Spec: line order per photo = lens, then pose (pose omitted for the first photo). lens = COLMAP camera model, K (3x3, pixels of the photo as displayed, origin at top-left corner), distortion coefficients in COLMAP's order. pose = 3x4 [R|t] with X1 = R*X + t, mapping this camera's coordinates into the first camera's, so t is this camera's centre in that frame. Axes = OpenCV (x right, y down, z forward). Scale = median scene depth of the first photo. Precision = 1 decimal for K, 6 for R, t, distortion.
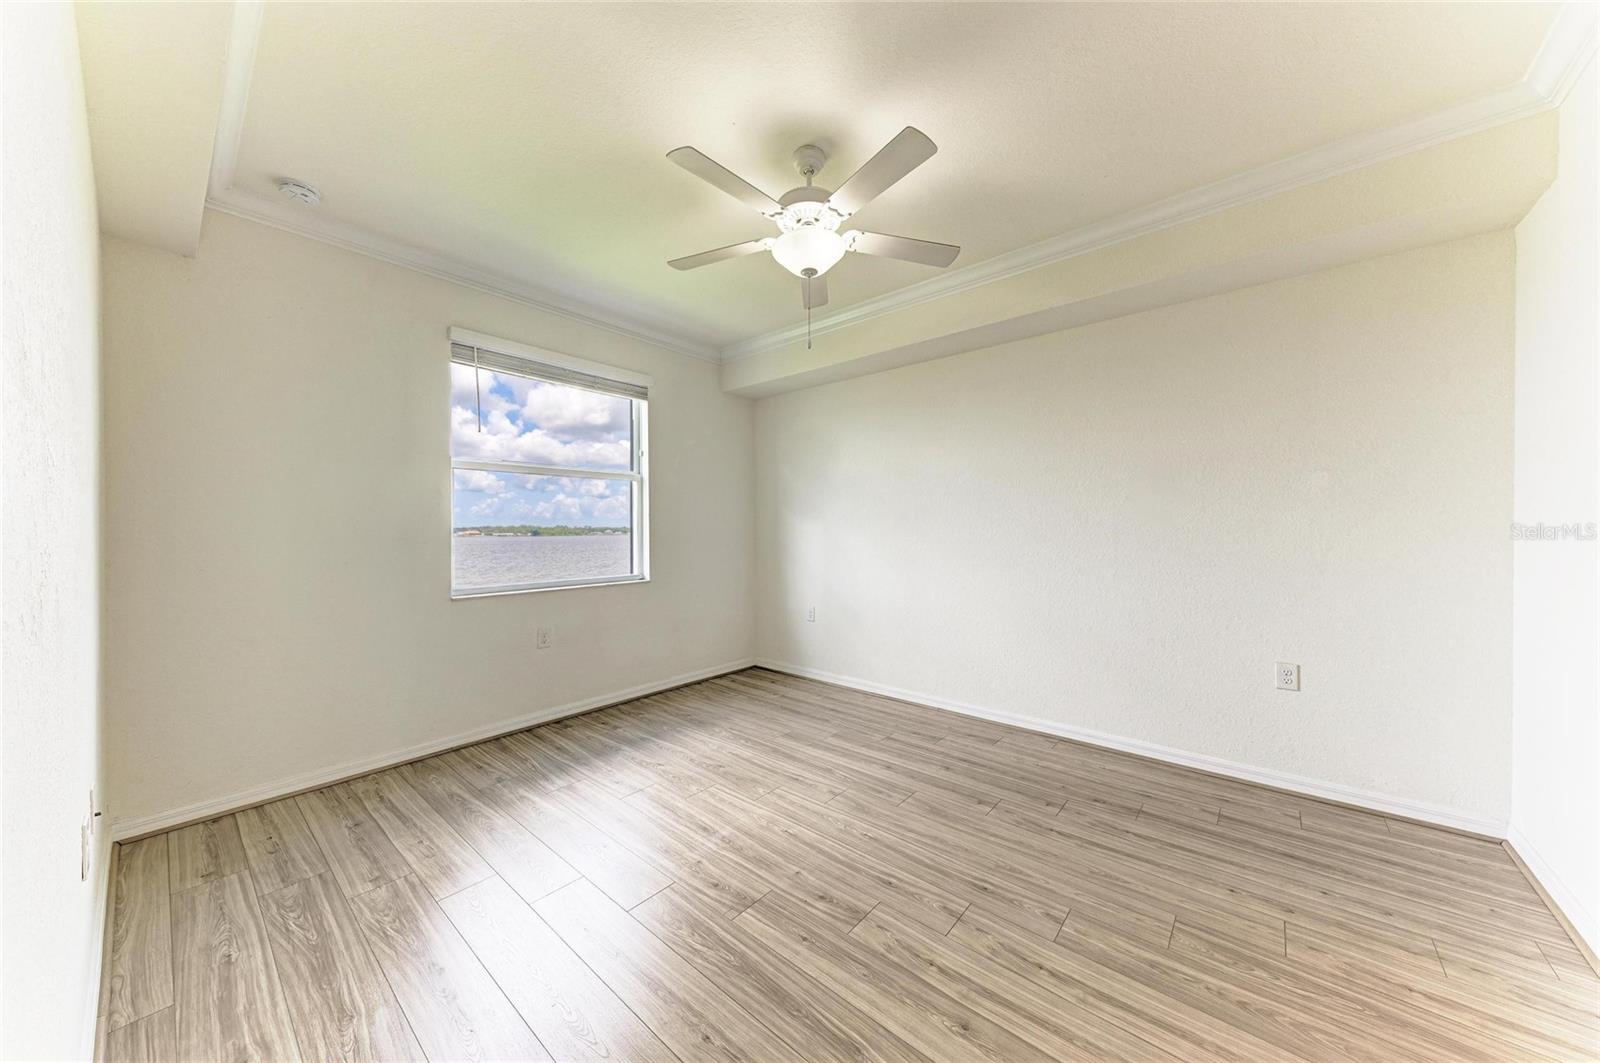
lens RADIAL K [[539.7, 0, 798.1], [0, 539.7, 532.6], [0, 0, 1]] dist [0.019854, -0.003695]
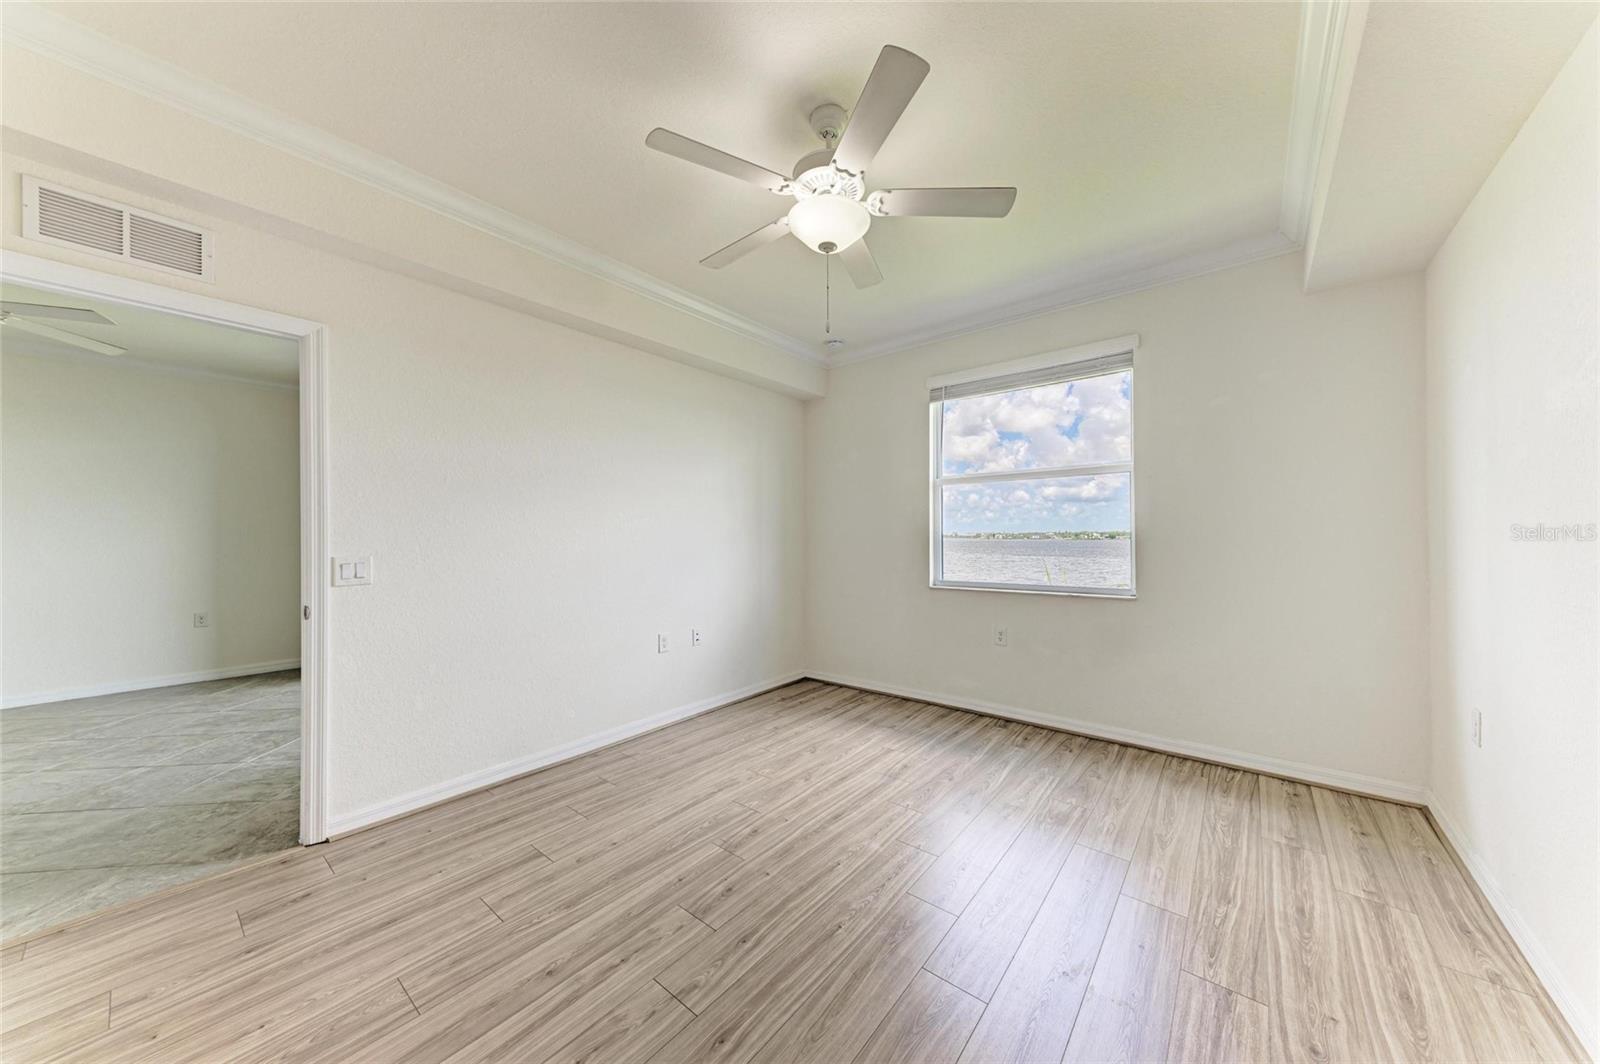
lens RADIAL K [[539.7, 0, 804.2], [0, 539.7, 534.1], [0, 0, 1]] dist [0.019854, -0.003695]
pose [[0.027372, 0.001269, -0.999625, 0.845305], [-0.001692, 0.999998, 0.001223, -0.007196], [0.999624, 0.001658, 0.027374, 0.867700]]
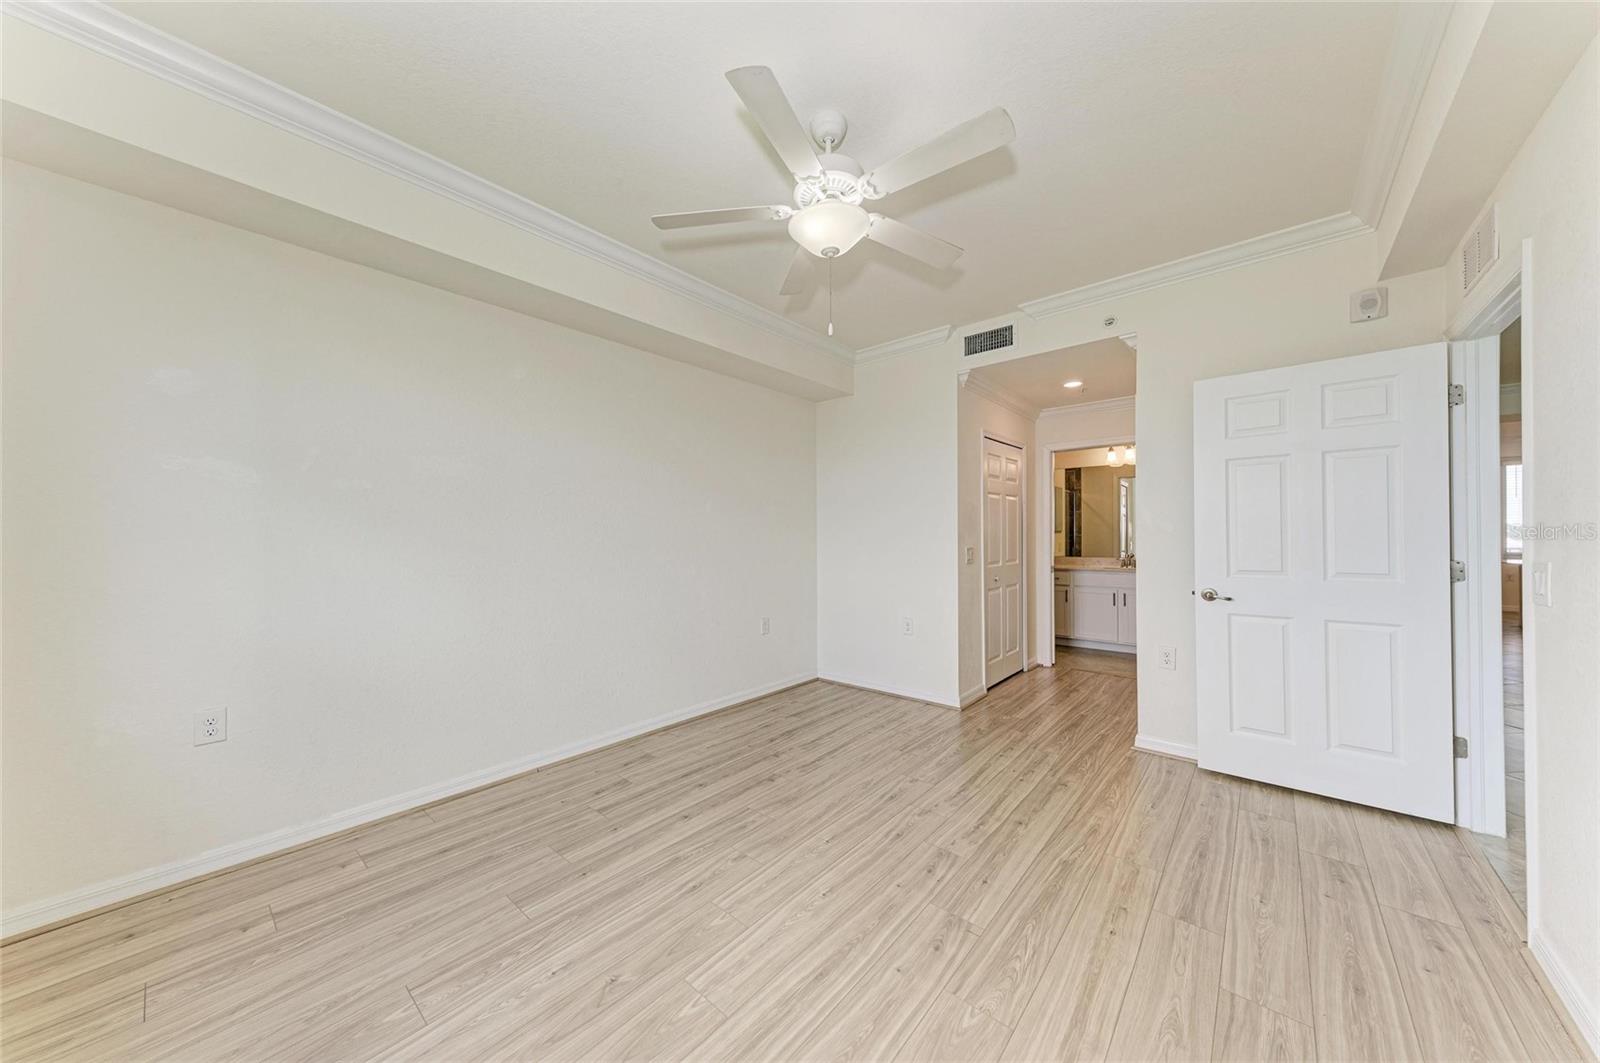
lens RADIAL K [[539.7, 0, 802.3], [0, 539.7, 536.6], [0, 0, 1]] dist [0.019854, -0.003695]
pose [[-0.001577, 0.003099, 0.999994, -0.822126], [0.009351, 0.999952, -0.003084, -0.002378], [-0.999955, 0.009346, -0.001606, 0.976412]]
